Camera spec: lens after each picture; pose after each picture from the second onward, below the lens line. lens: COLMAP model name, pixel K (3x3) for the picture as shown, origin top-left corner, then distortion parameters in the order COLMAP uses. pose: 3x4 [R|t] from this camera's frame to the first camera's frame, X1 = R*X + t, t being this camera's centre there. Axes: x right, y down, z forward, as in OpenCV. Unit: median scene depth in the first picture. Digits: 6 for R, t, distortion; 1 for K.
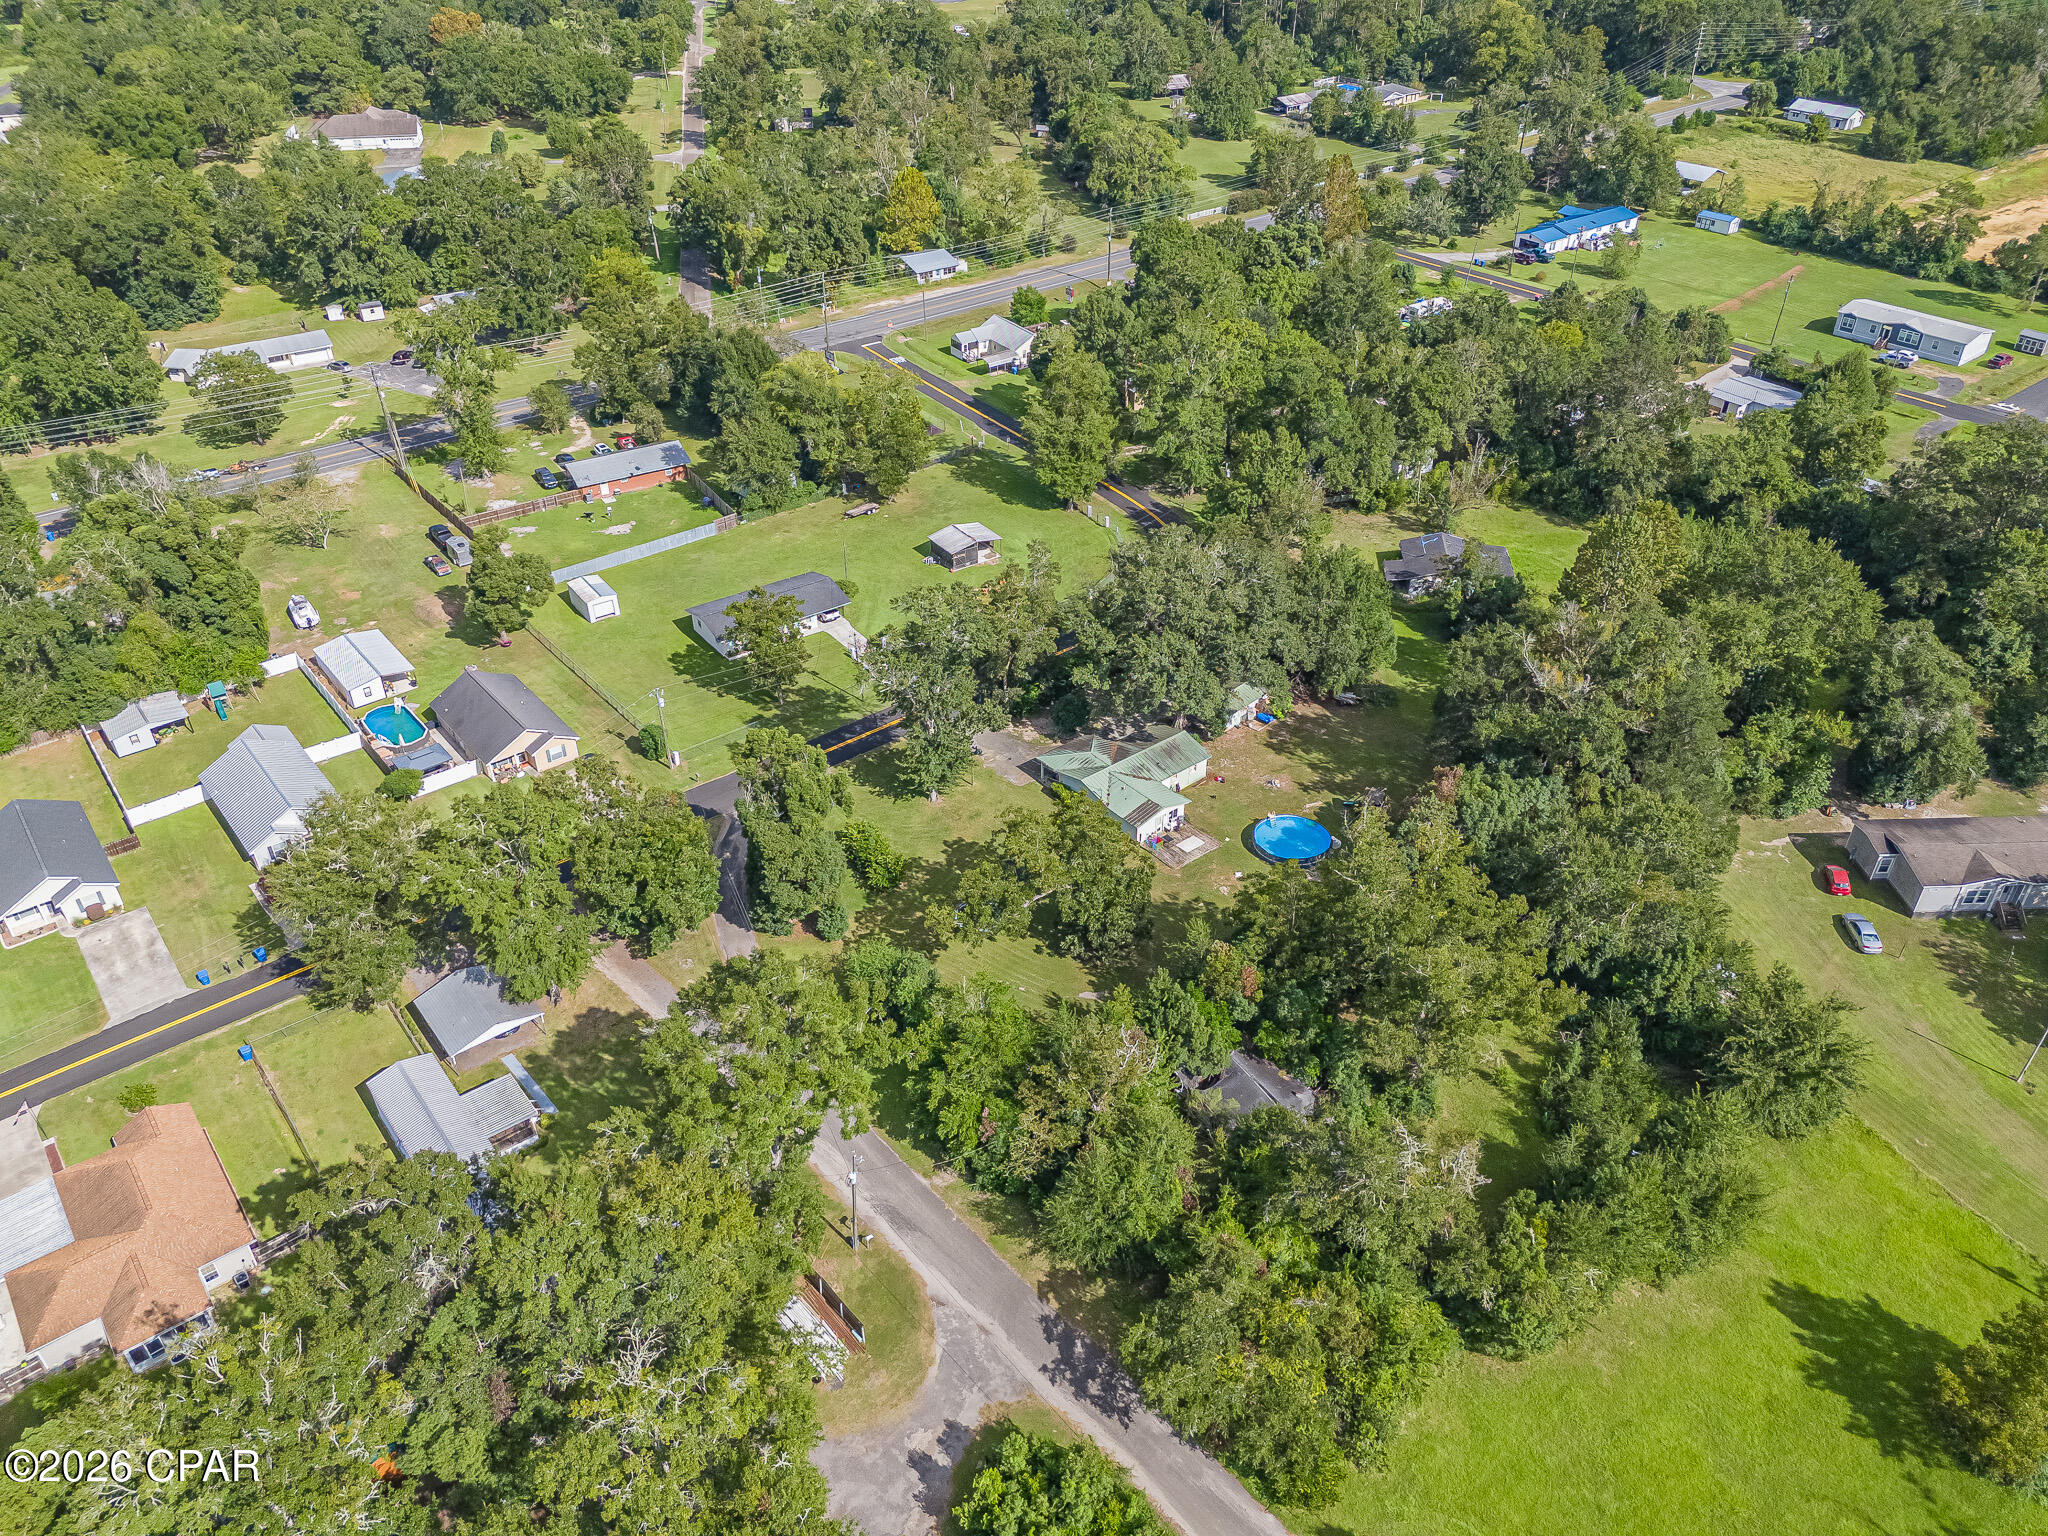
lens RADIAL K [[1429.9, 0, 1021.3], [0, 1429.9, 768.4], [0, 0, 1]] dist [0.025580, -0.002297]
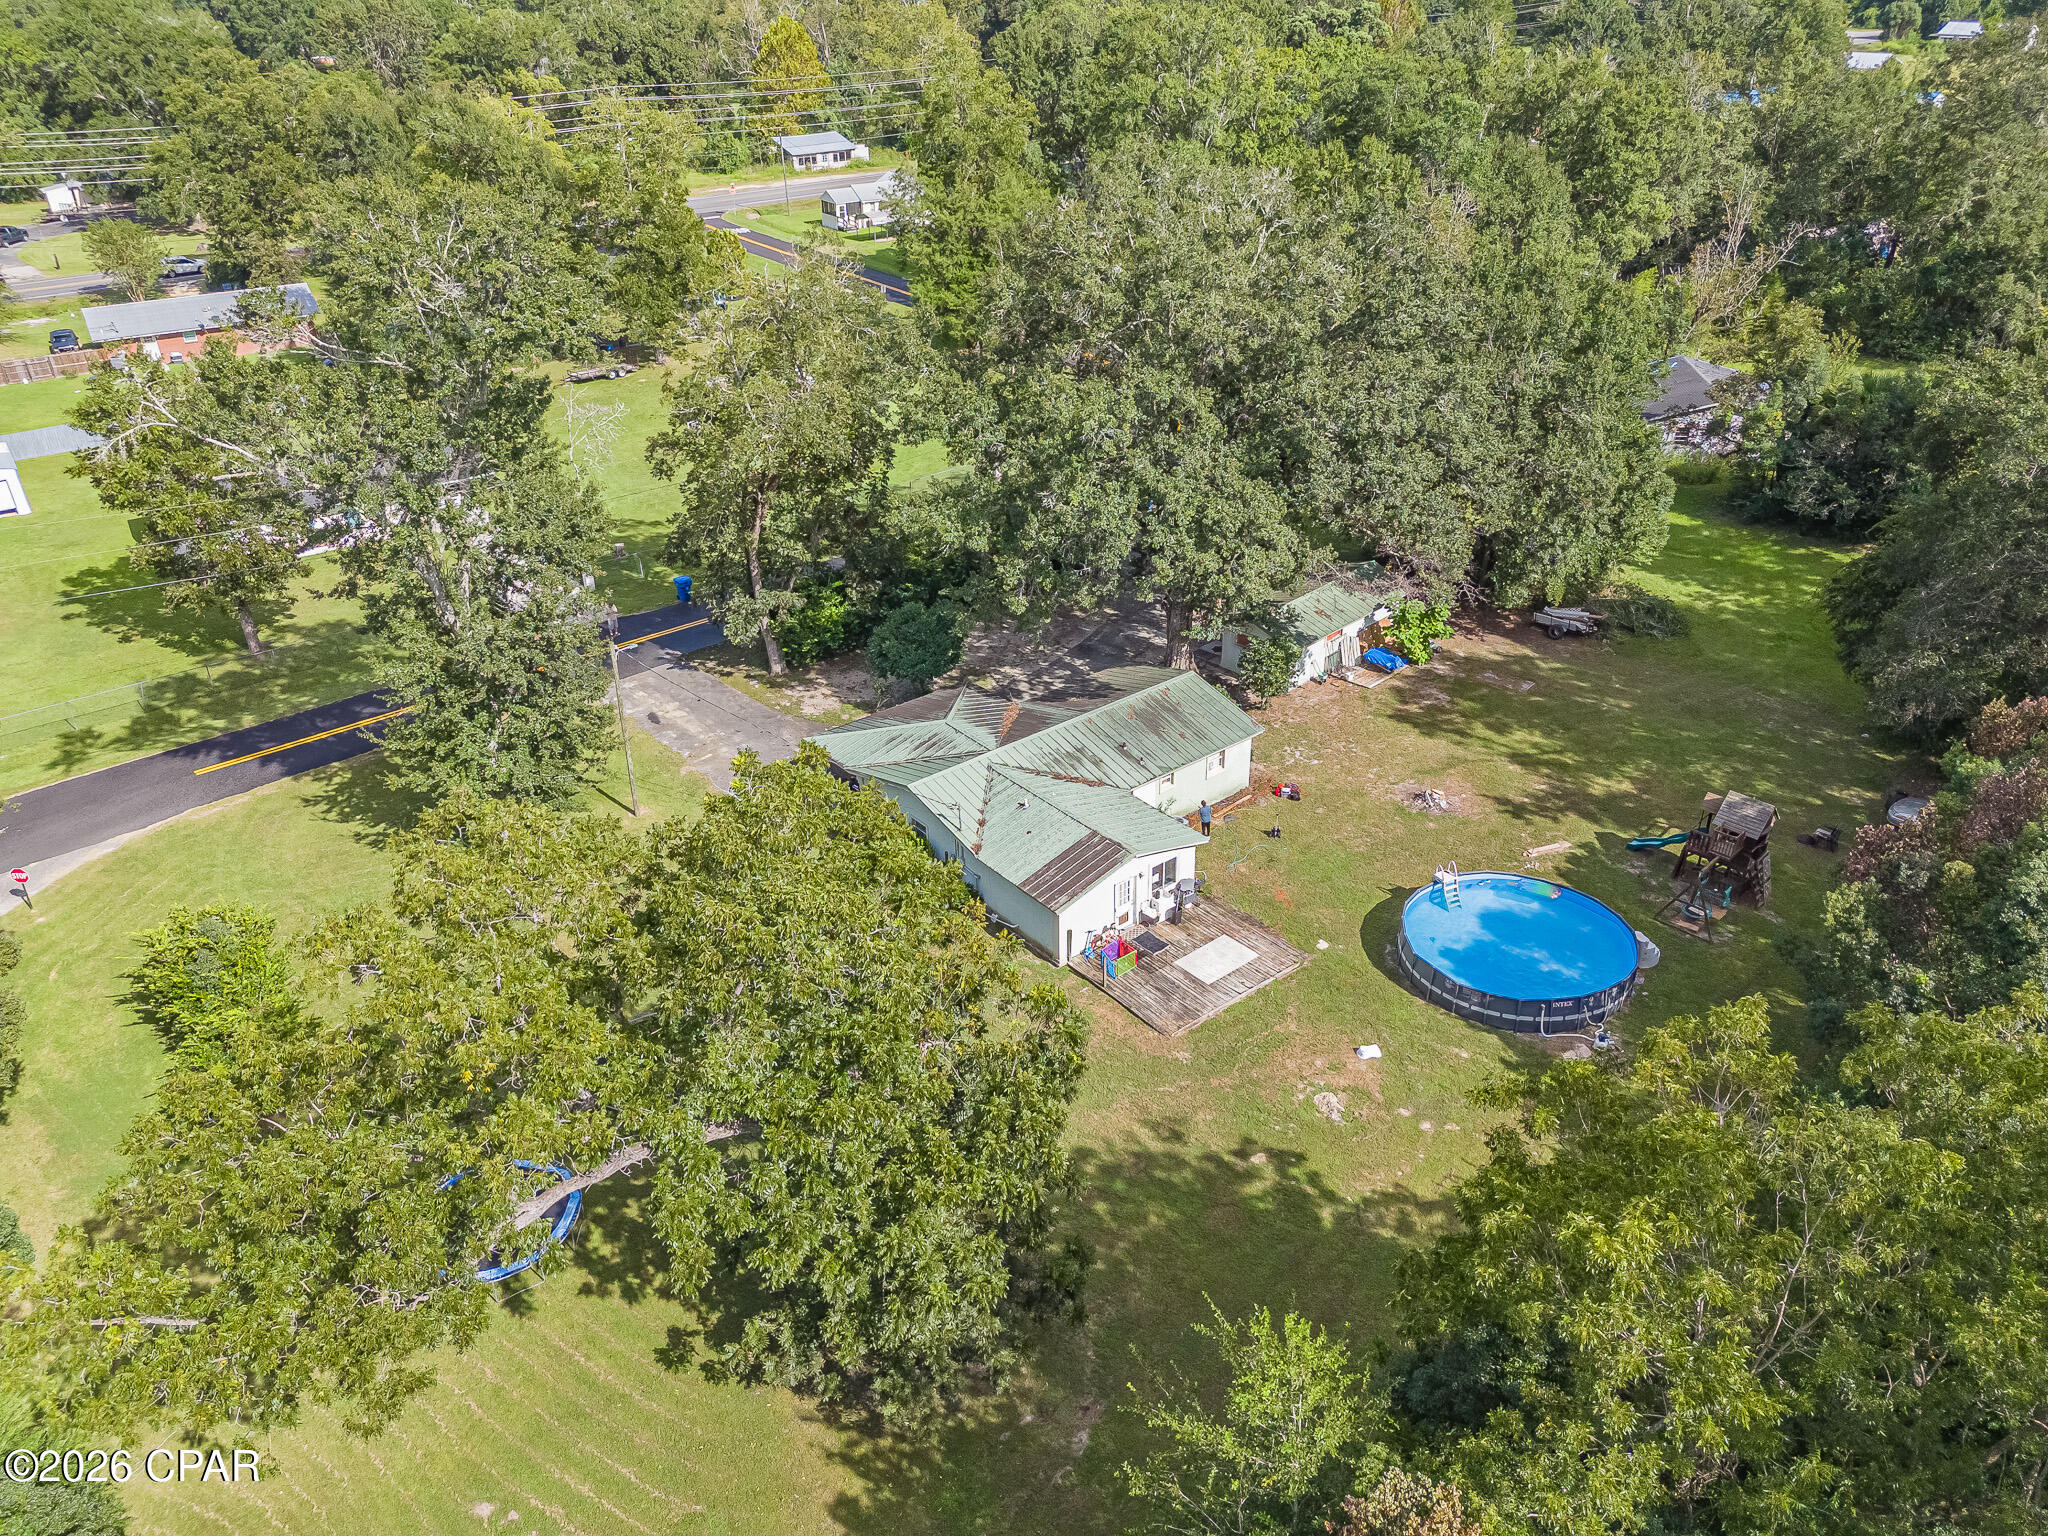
lens RADIAL K [[1429.9, 0, 1025.9], [0, 1429.9, 767.8], [0, 0, 1]] dist [0.025580, -0.002297]
pose [[0.999919, -0.012449, -0.002558, 0.069595], [0.012134, 0.994983, -0.099301, 0.038097], [0.003781, 0.099262, 0.995054, 0.614651]]
